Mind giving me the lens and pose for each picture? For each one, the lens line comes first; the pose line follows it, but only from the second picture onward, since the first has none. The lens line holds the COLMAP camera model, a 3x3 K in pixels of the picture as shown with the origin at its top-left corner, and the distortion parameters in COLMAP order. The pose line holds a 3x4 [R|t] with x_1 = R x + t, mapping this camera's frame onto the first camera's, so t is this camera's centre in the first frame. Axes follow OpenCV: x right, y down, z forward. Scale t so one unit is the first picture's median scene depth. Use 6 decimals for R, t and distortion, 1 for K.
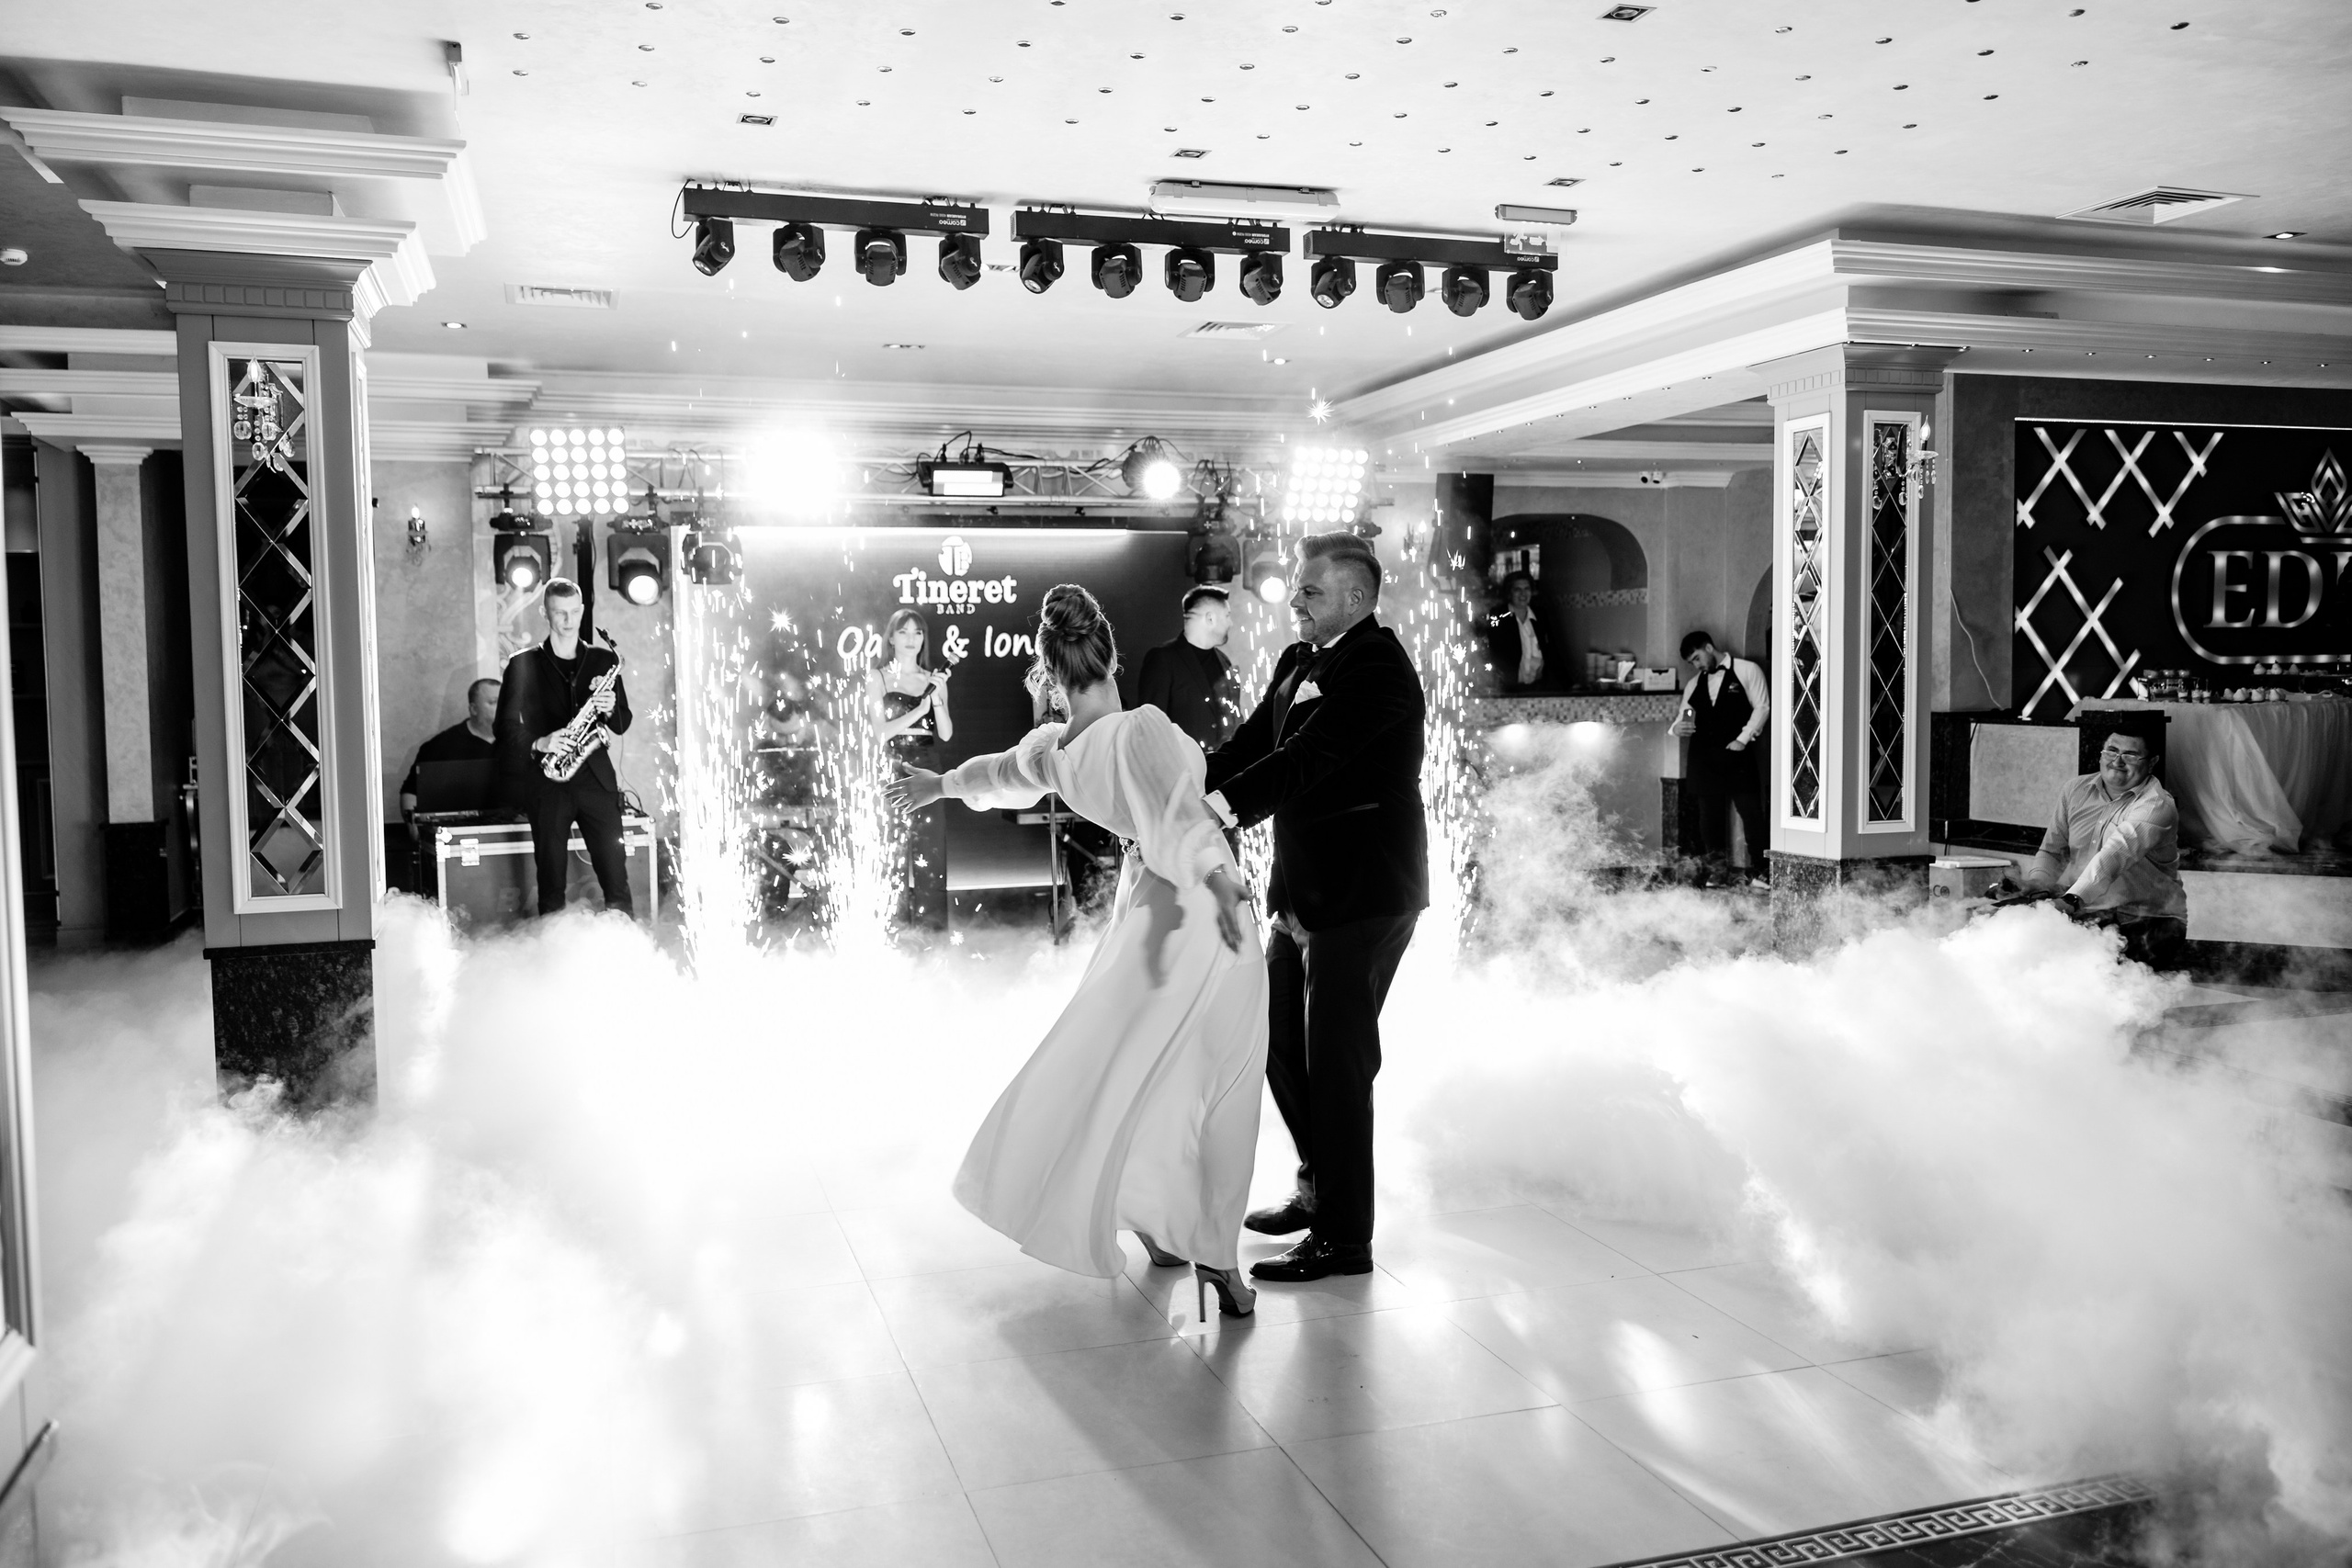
lens RADIAL K [[1830.1, 0, 1176.0], [0, 1830.1, 784.0], [0, 0, 1]] dist [0.000891, 0.005768]
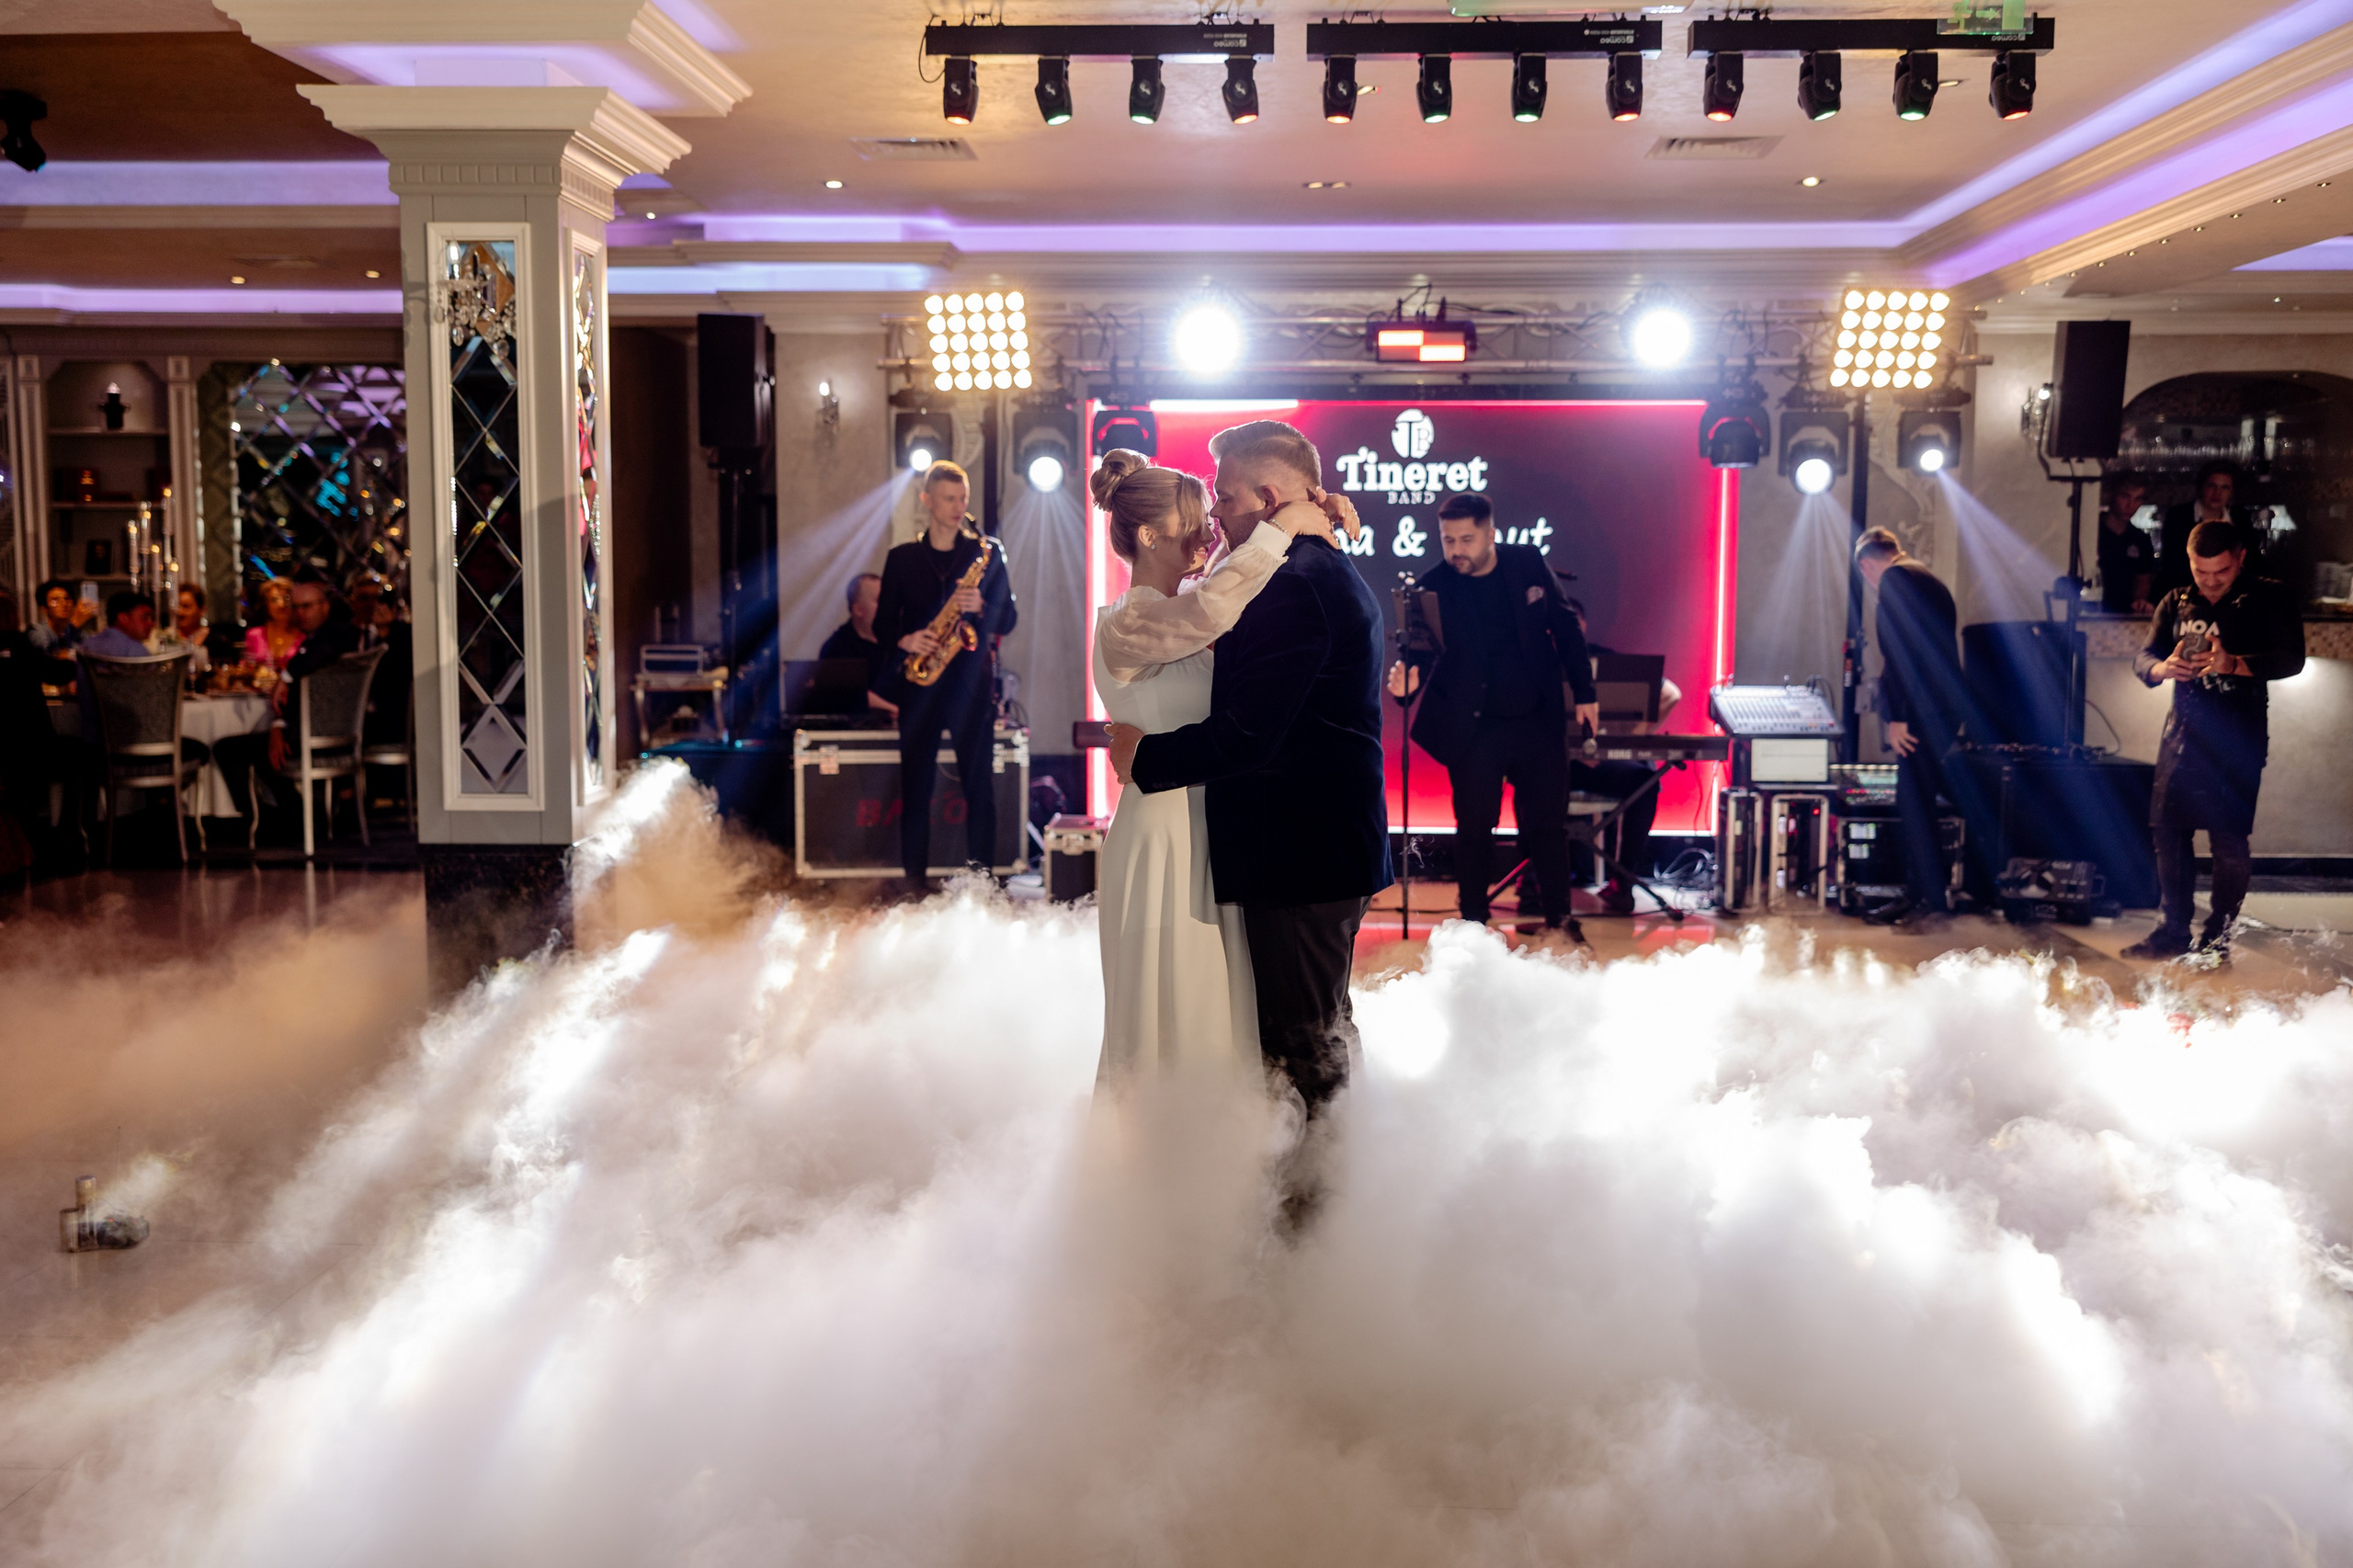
lens RADIAL K [[2200.8, 0, 1176.5], [0, 2200.8, 784.0], [0, 0, 1]] dist [0.008712, 0.009372]
pose [[0.934628, 0.052916, -0.351667, 0.151081], [-0.039499, 0.998196, 0.045224, -0.006687], [0.353425, -0.028377, 0.935032, 0.018925]]
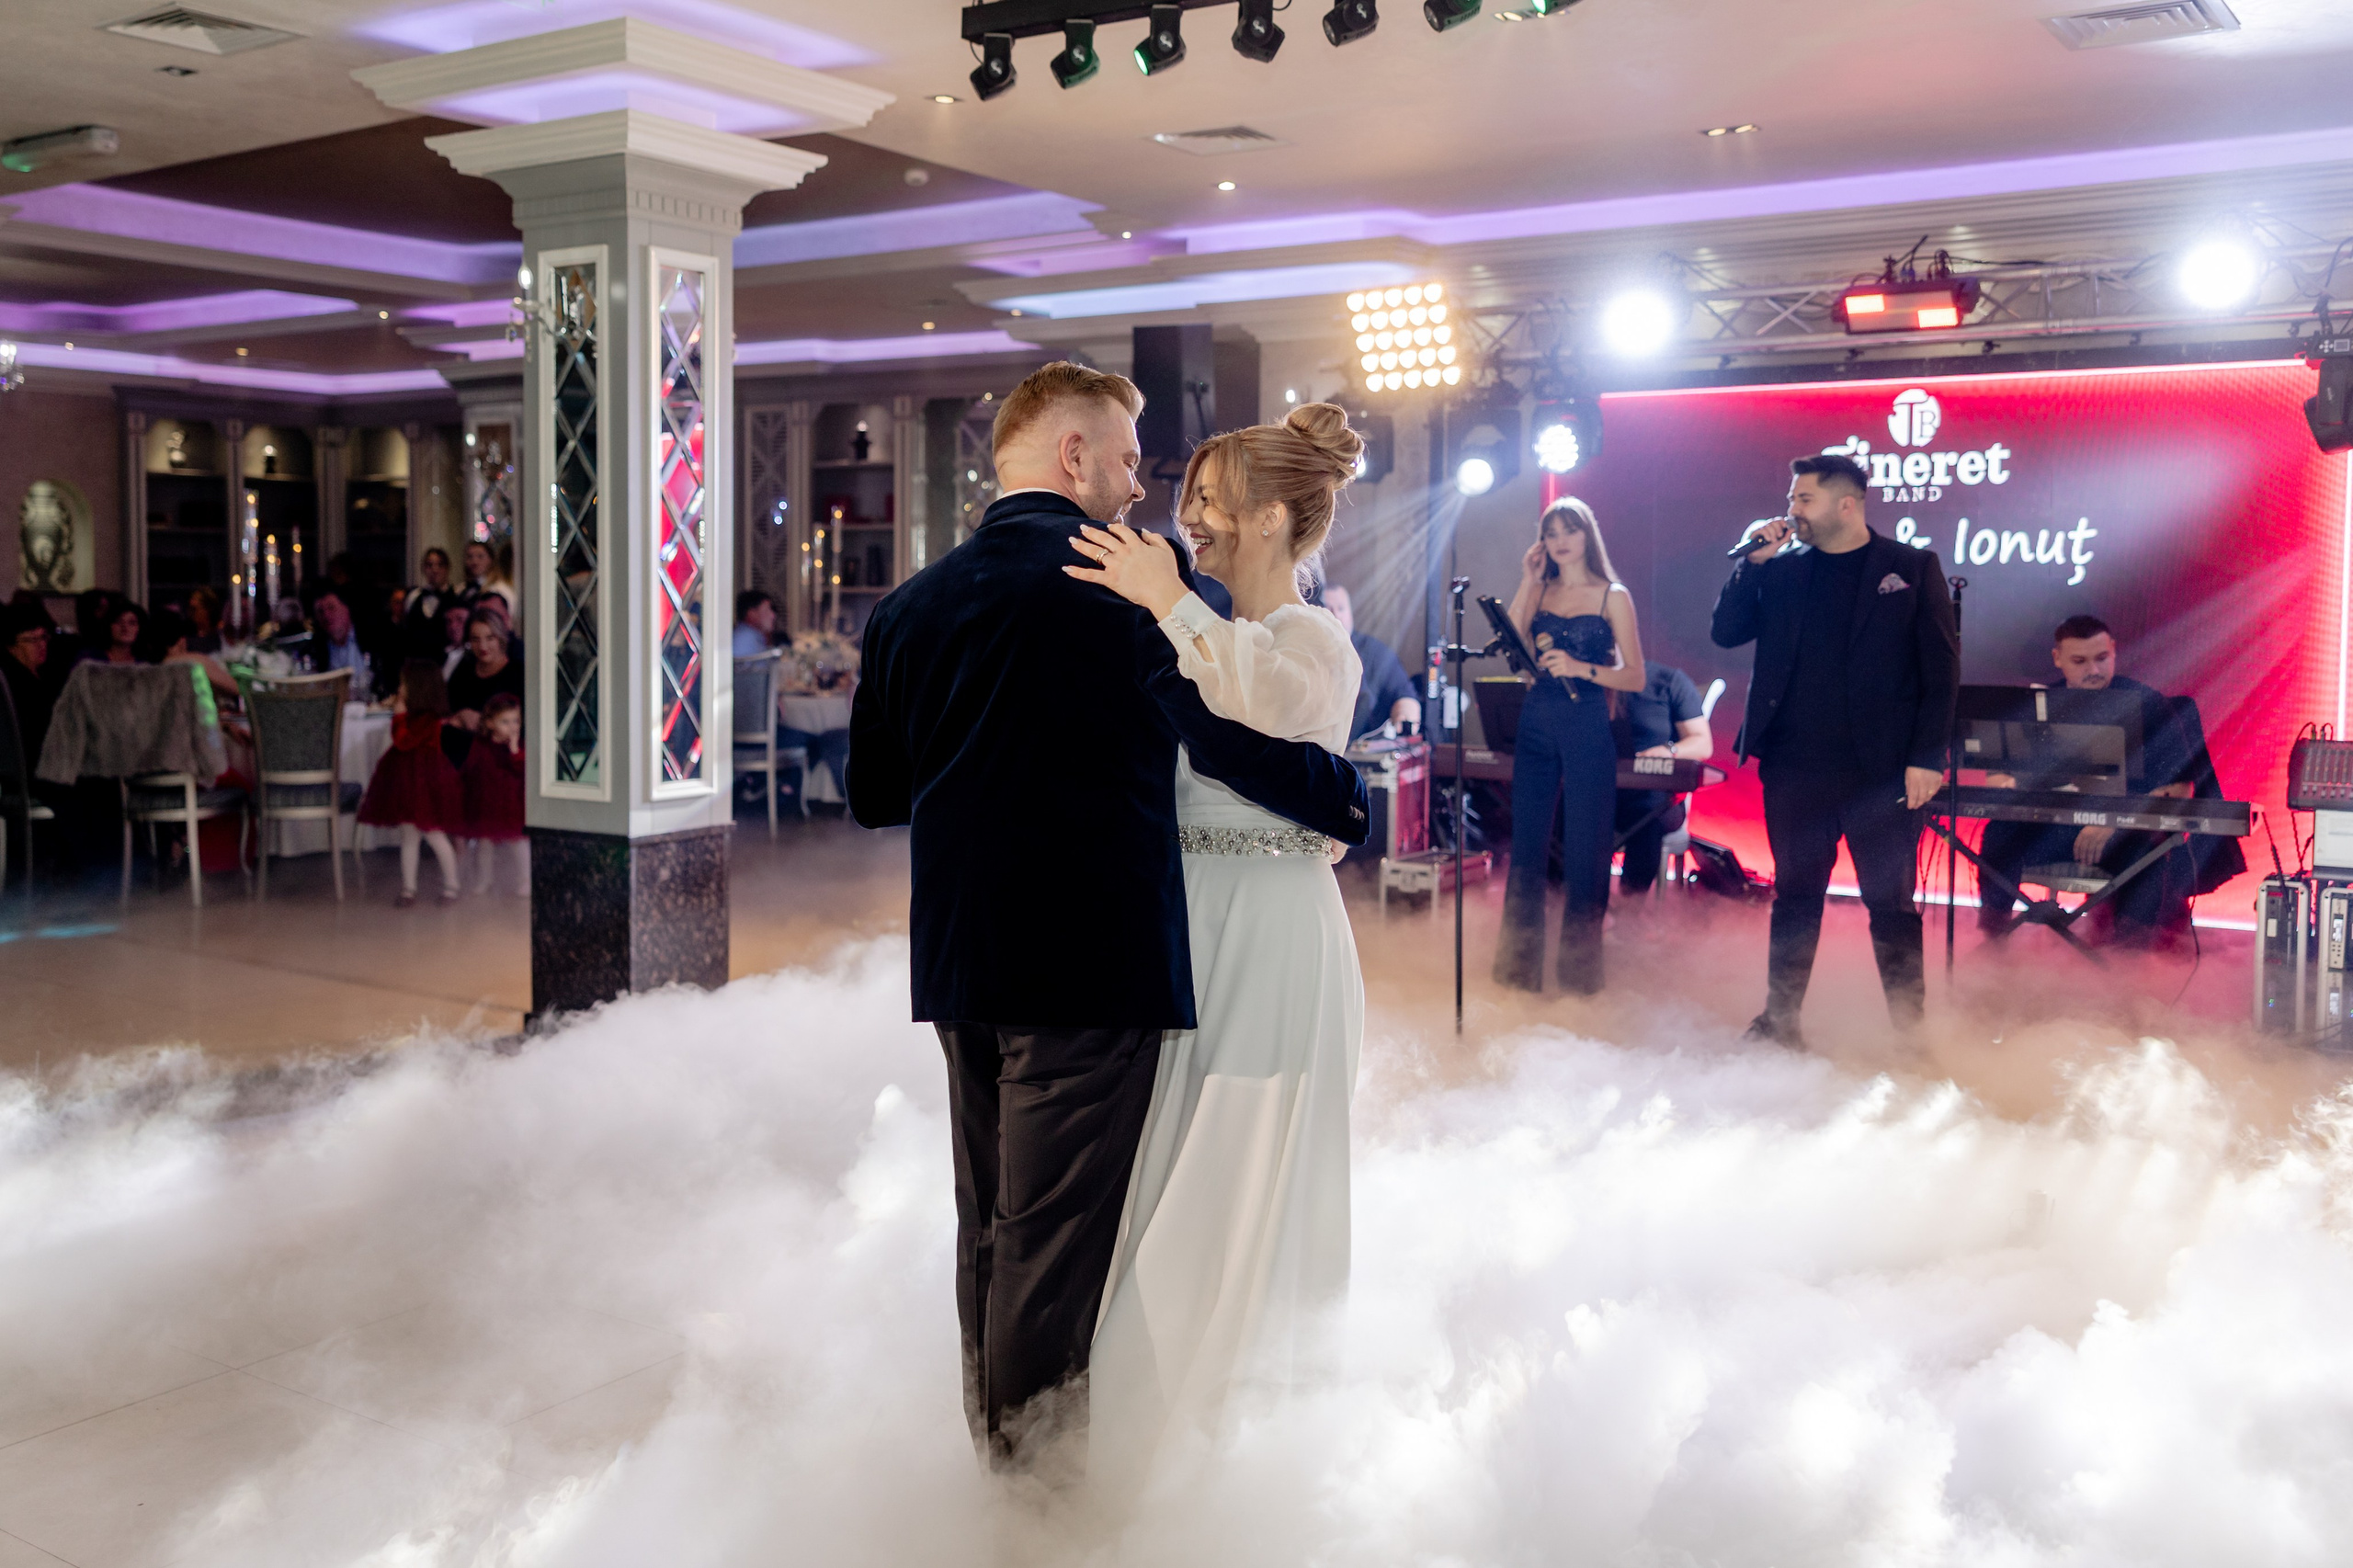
lens RADIAL K [[2135.1, 0, 1042.8], [0, 2135.1, 691.4], [0, 0, 1]] dist [-0.001638, -0.002630]
pose [[0.599743, 0.059028, -0.798012, 0.355899], [-0.065785, 0.997537, 0.024346, -0.020975], [0.797484, 0.037896, 0.602149, 0.275943]]
